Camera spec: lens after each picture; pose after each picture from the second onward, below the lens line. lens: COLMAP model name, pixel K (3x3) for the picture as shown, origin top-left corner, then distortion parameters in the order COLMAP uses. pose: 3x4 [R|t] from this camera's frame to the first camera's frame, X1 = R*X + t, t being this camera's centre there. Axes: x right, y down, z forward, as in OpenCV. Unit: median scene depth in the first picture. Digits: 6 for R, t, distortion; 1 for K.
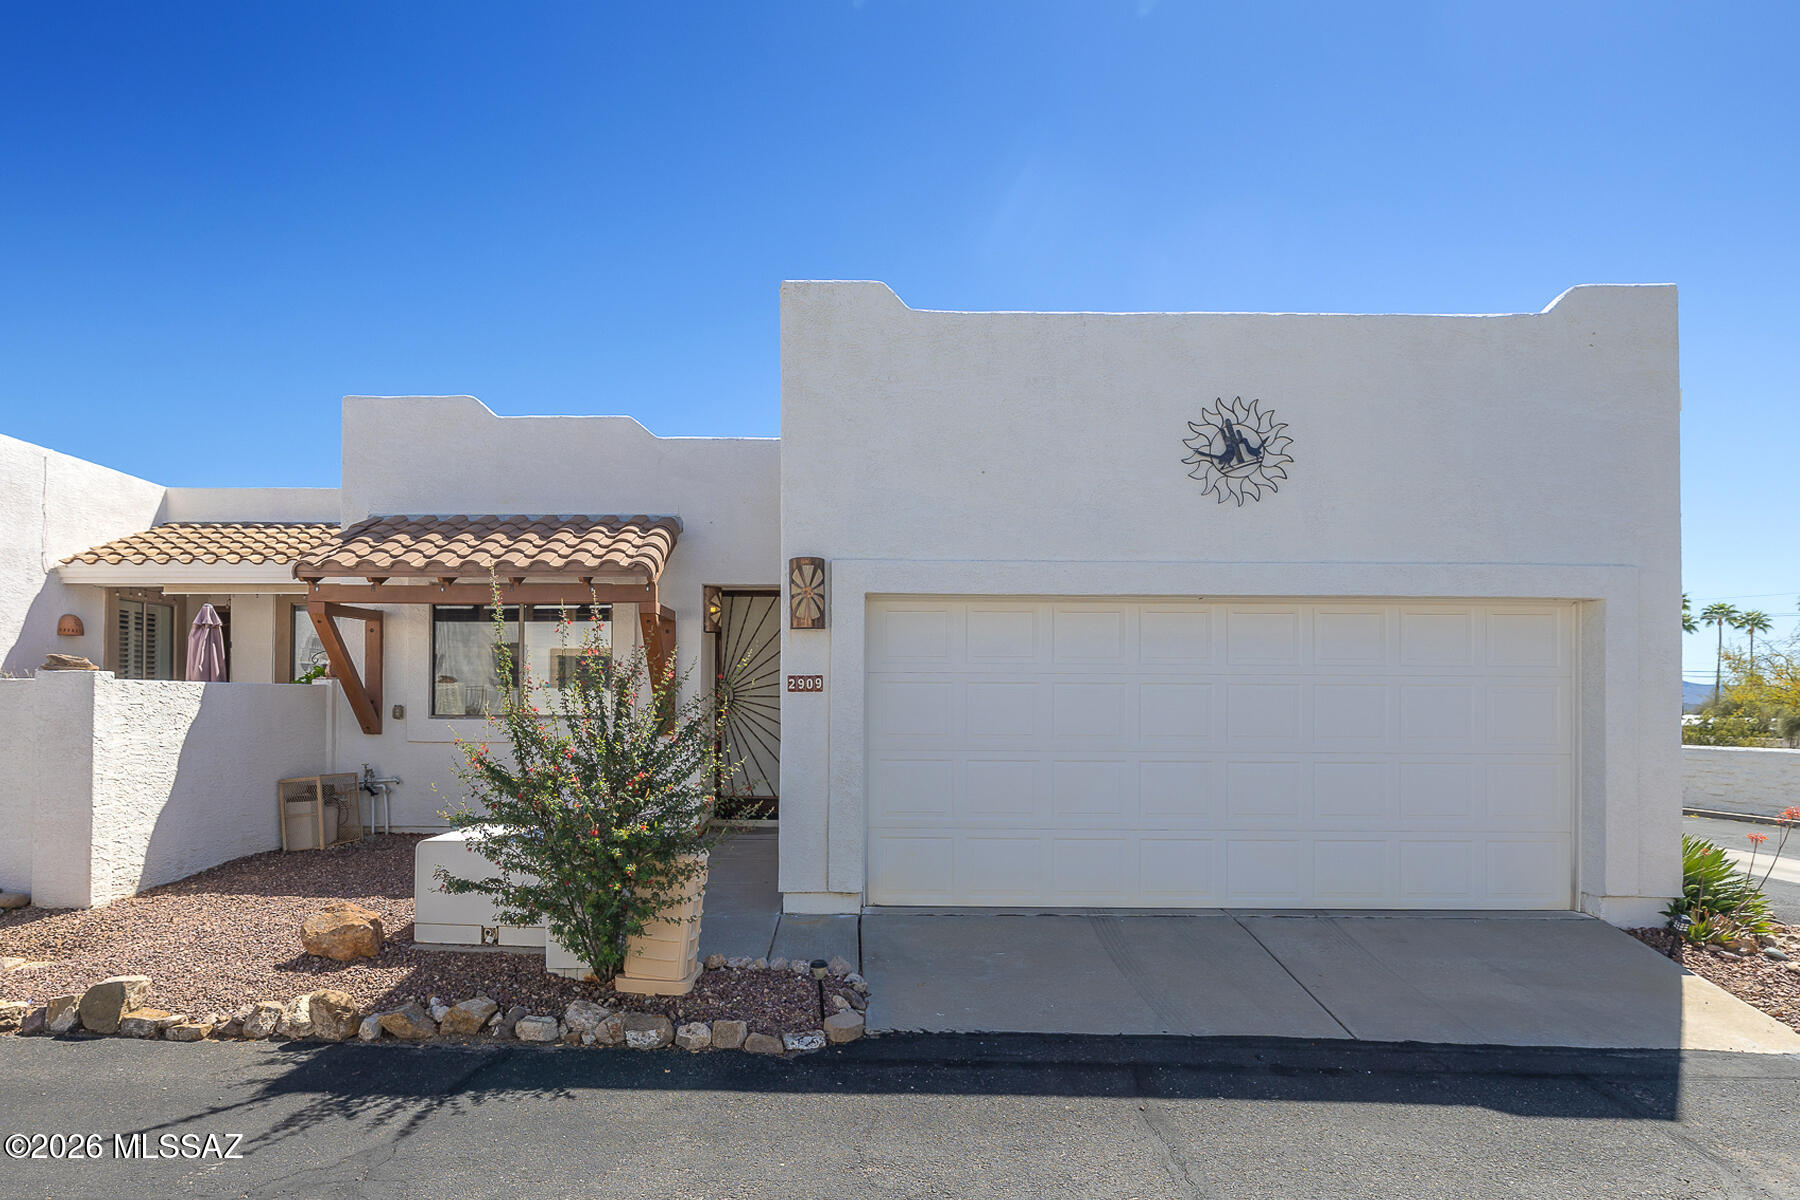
lens RADIAL K [[784.8, 0, 947.2], [0, 784.8, 633.7], [0, 0, 1]] dist [-0.002439, -0.000455]
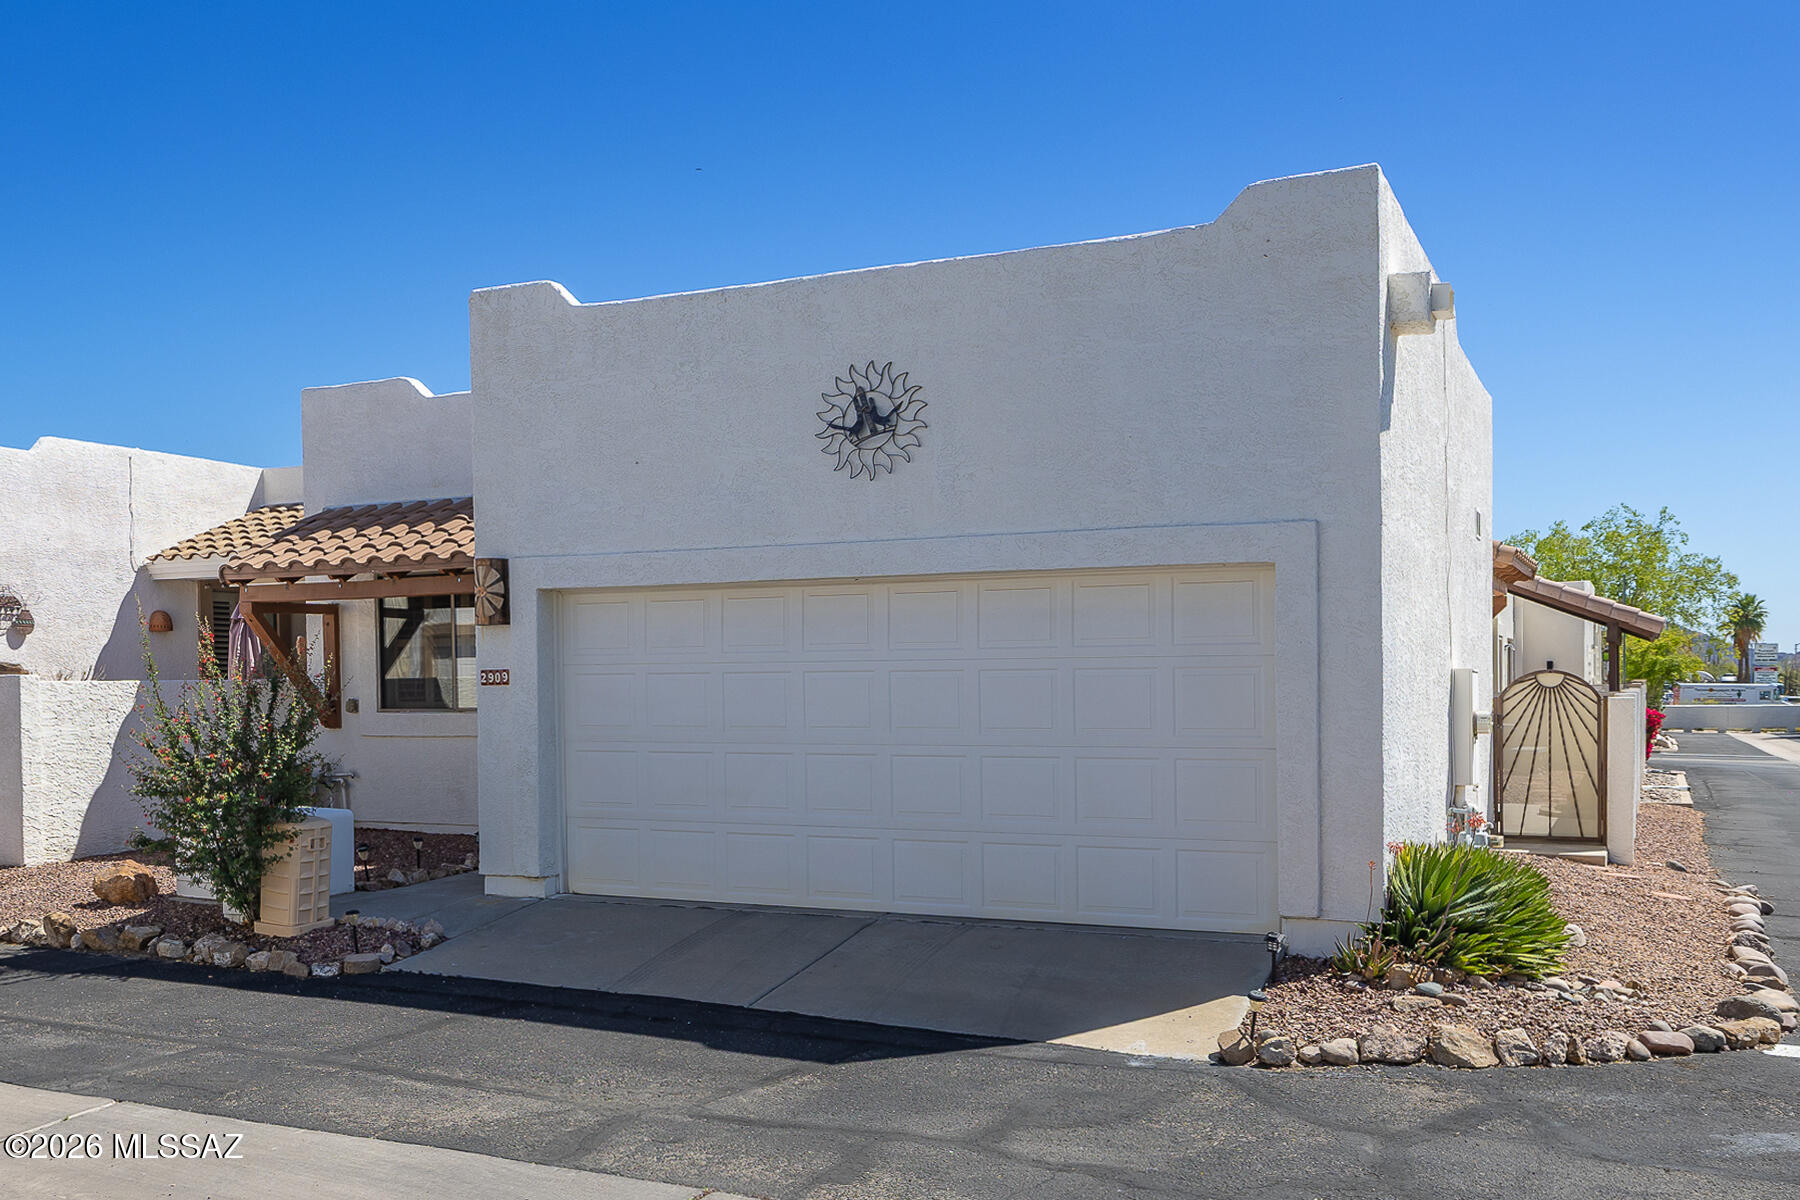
lens RADIAL K [[1117.1, 0, 896.5], [0, 1117.1, 606.3], [0, 0, 1]] dist [0.000902, 0.001847]
pose [[0.949224, -0.034442, -0.312710, 0.800269], [0.039651, 0.999160, 0.010309, -0.025395], [0.312093, -0.022185, 0.949793, -0.249372]]
